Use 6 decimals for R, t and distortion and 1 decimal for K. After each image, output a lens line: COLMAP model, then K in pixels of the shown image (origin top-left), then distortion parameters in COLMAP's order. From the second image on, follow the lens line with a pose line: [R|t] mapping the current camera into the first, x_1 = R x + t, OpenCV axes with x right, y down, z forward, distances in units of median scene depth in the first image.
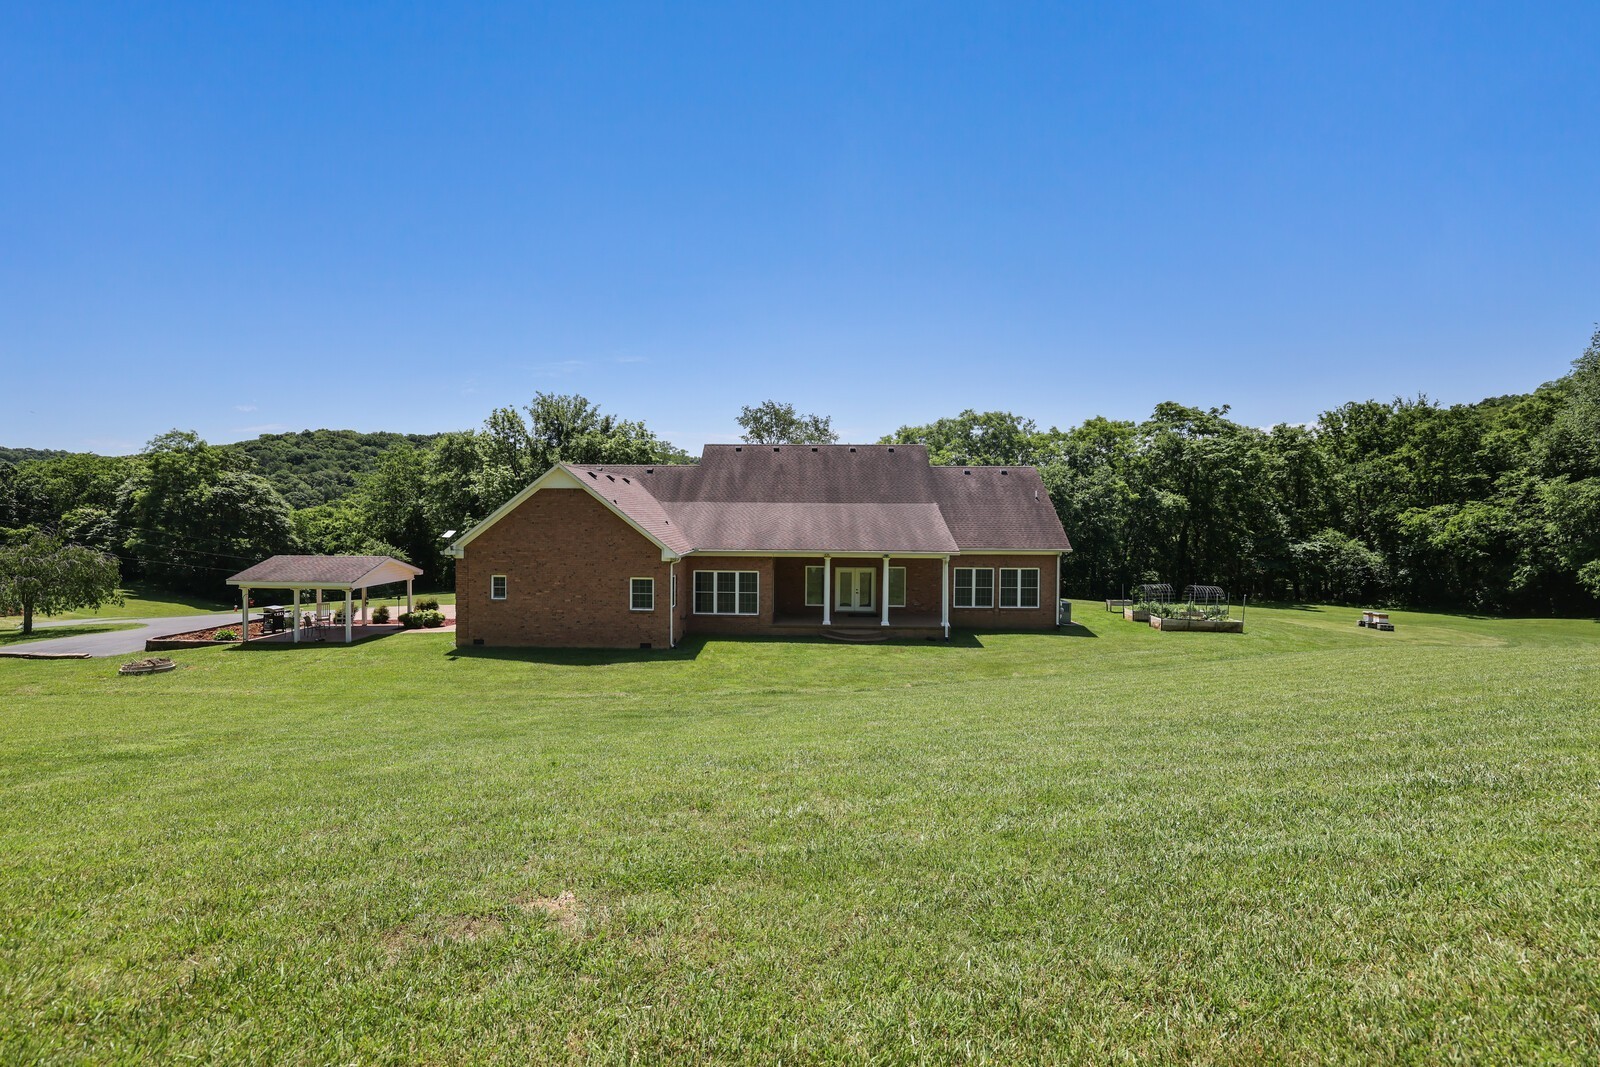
lens RADIAL K [[707.5, 0, 787.6], [0, 707.5, 507.2], [0, 0, 1]] dist [-0.038260, 0.013039]
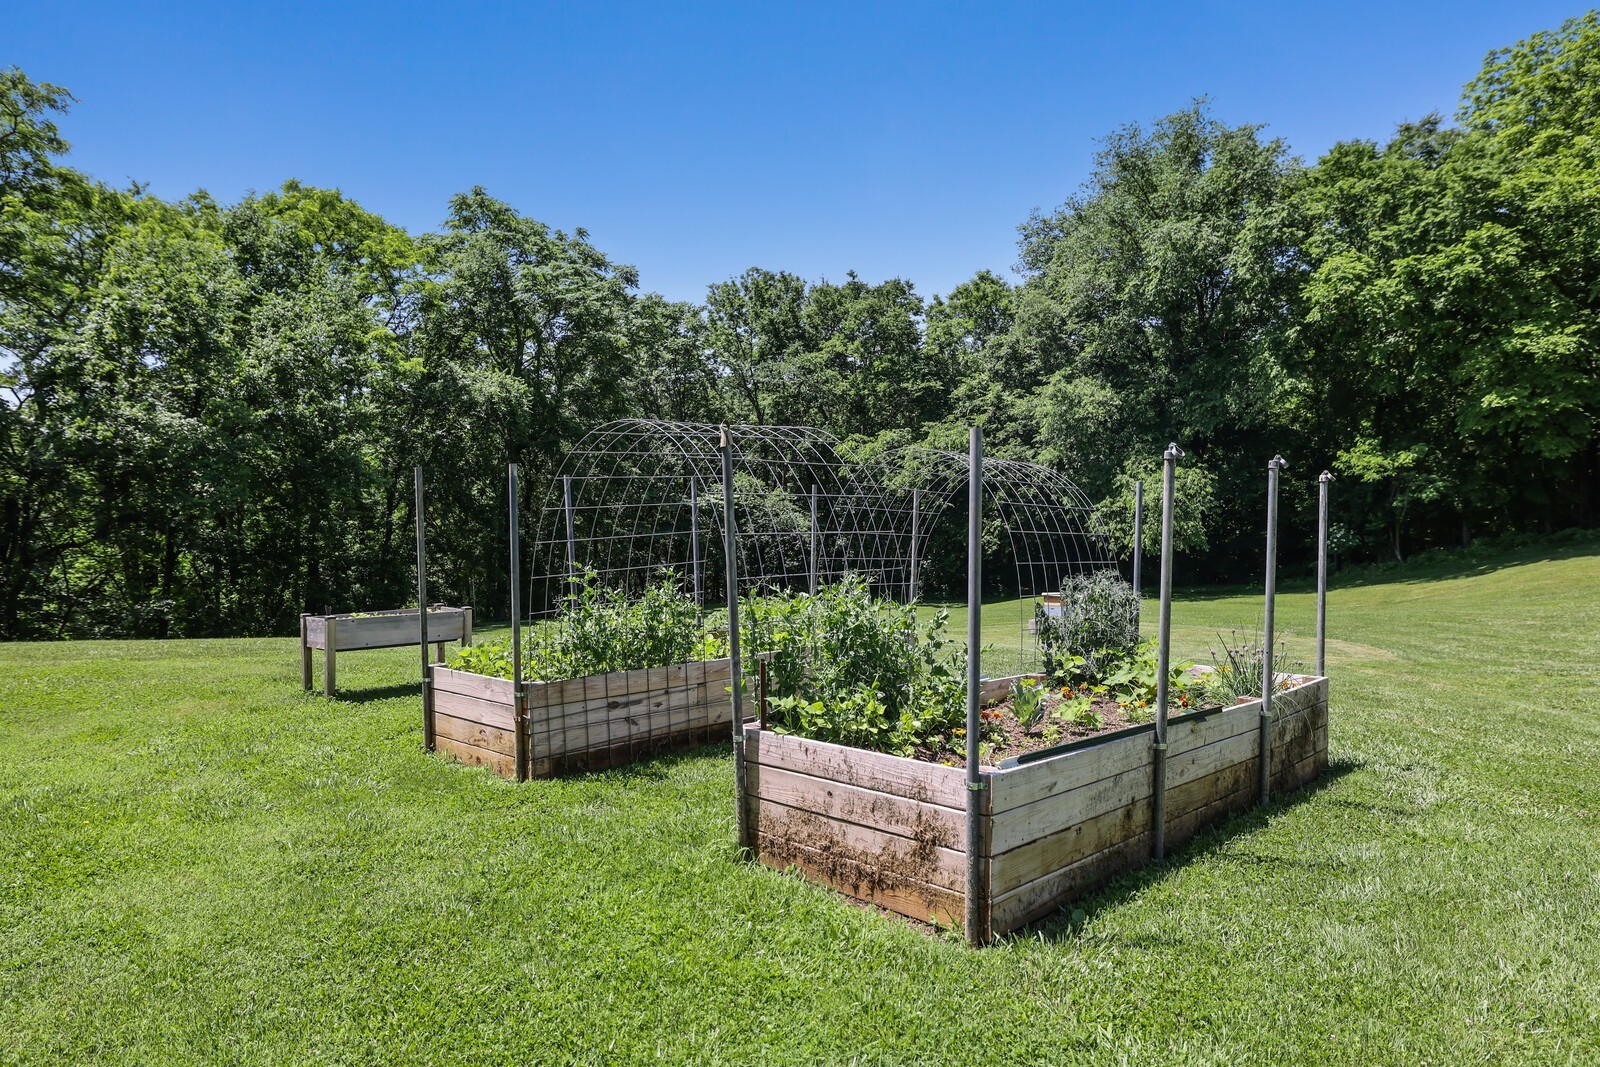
lens RADIAL K [[1065.2, 0, 800.0], [0, 1065.2, 533.5], [0, 0, 1]] dist [-0.002748, -0.000619]
pose [[0.680469, -0.026135, 0.732310, 0.189176], [0.001498, 0.999411, 0.034275, 0.055879], [-0.732775, -0.022226, 0.680108, 0.403313]]
